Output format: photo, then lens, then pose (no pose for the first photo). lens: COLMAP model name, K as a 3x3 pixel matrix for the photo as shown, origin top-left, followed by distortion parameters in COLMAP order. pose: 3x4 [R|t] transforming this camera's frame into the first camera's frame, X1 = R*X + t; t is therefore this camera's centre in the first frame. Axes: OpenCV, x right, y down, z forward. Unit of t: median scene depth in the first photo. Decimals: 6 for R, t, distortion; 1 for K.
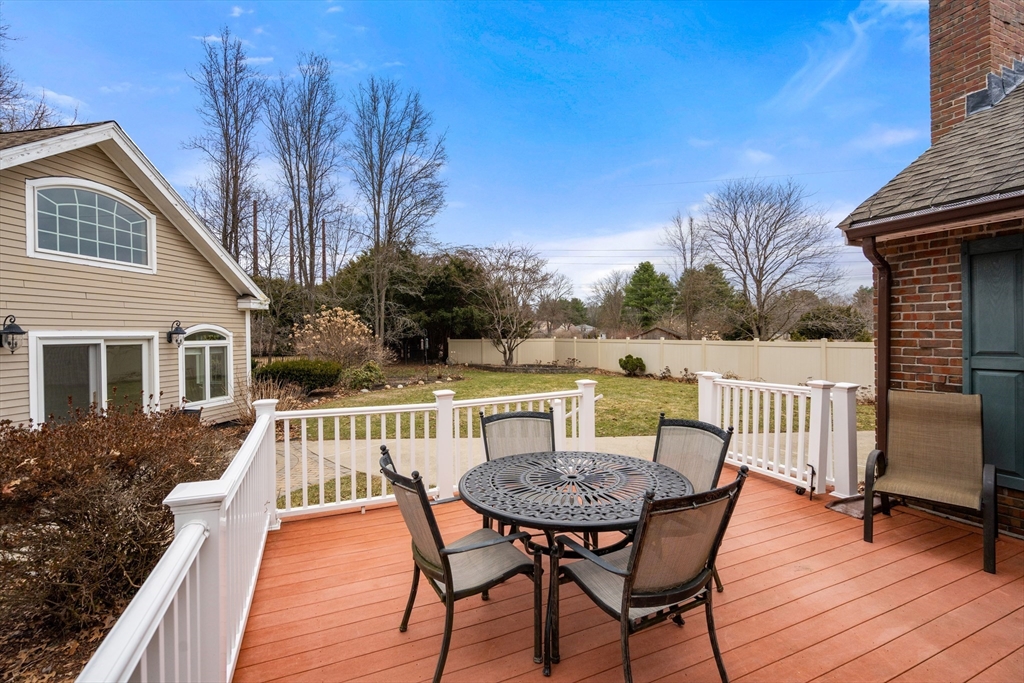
lens RADIAL K [[461.7, 0, 510.5], [0, 461.7, 333.8], [0, 0, 1]] dist [-0.002573, -0.000320]
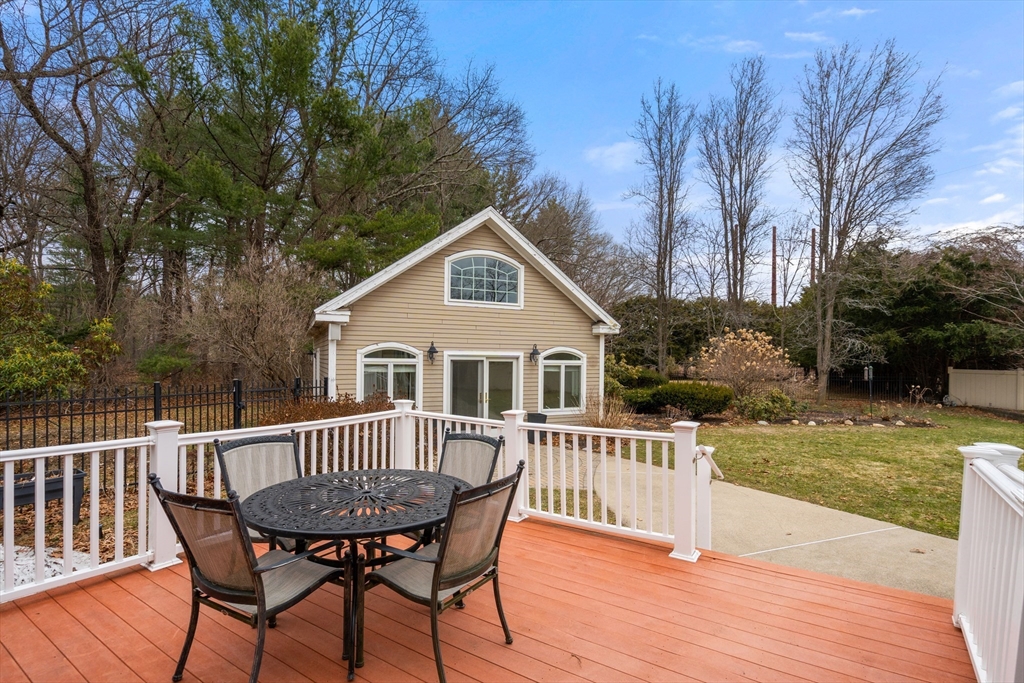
lens RADIAL K [[480.4, 0, 512.0], [0, 480.4, 353.1], [0, 0, 1]] dist [-0.001231, 0.000071]
pose [[0.554722, 0.011515, -0.831956, 0.151989], [-0.018591, 0.999826, 0.001442, -0.001804], [0.831828, 0.014667, 0.554840, 0.082235]]
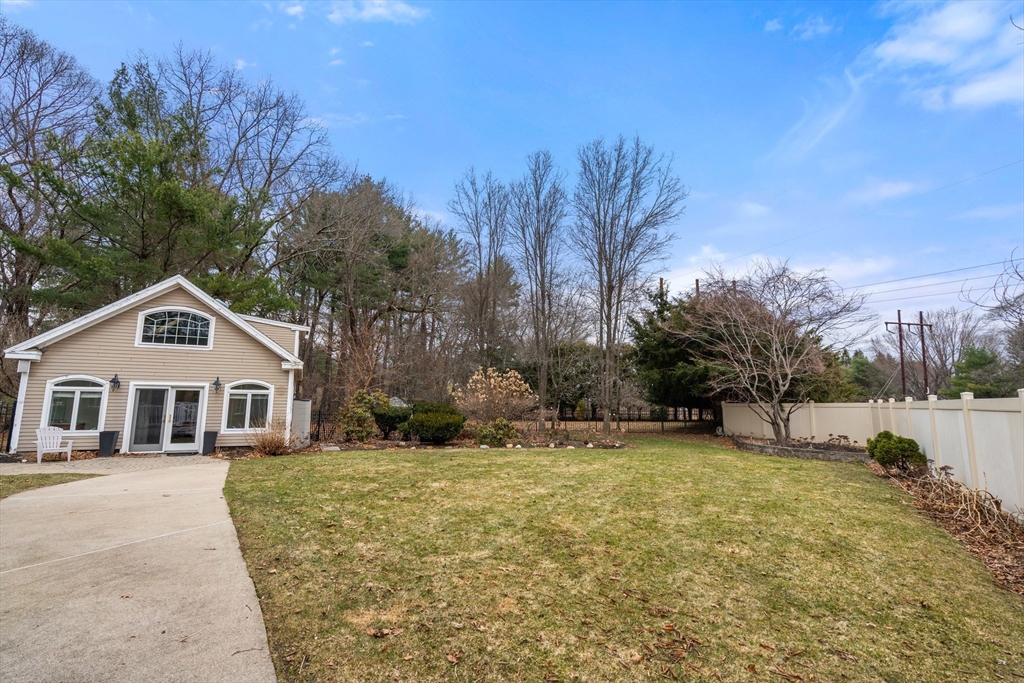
lens RADIAL K [[461.7, 0, 510.5], [0, 461.7, 333.8], [0, 0, 1]] dist [-0.002573, -0.000320]
pose [[0.553495, -0.087244, -0.828270, 0.532948], [-0.022954, 0.992522, -0.119884, -0.003270], [0.832536, 0.085367, 0.547354, 0.398525]]
